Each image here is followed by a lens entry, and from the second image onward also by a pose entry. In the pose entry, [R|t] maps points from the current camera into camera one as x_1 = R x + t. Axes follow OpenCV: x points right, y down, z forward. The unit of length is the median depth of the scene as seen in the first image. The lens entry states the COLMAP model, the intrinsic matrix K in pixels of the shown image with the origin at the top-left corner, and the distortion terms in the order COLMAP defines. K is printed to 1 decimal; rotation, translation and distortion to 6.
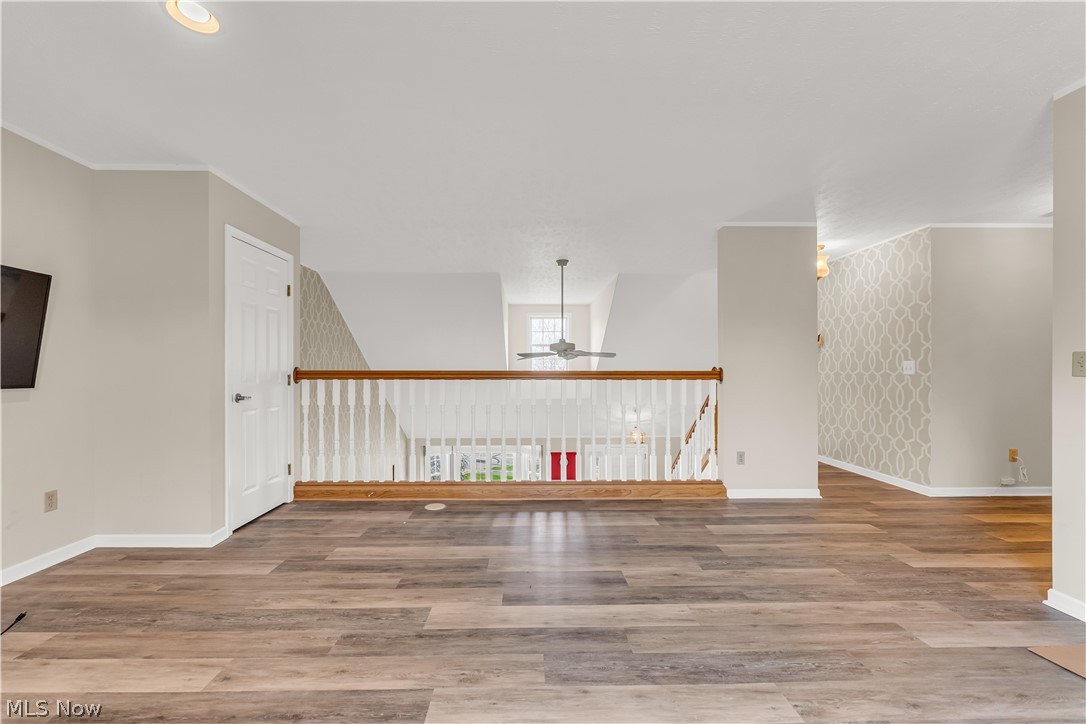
lens RADIAL K [[445.7, 0, 536.6], [0, 445.7, 368.1], [0, 0, 1]] dist [0.003547, 0.000015]
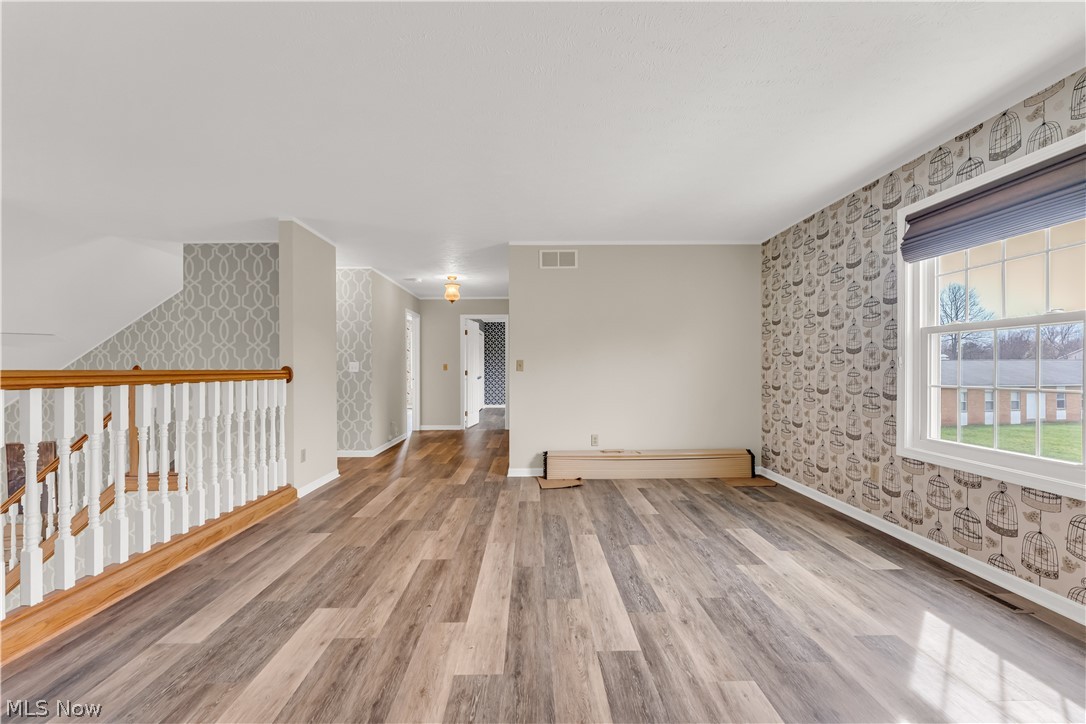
lens RADIAL K [[445.7, 0, 537.5], [0, 445.7, 366.7], [0, 0, 1]] dist [0.003547, 0.000015]
pose [[-0.006016, 0.006888, 0.999958, -0.745169], [-0.001458, 0.999975, -0.006897, 0.008851], [-0.999981, -0.001500, -0.006006, 0.639294]]
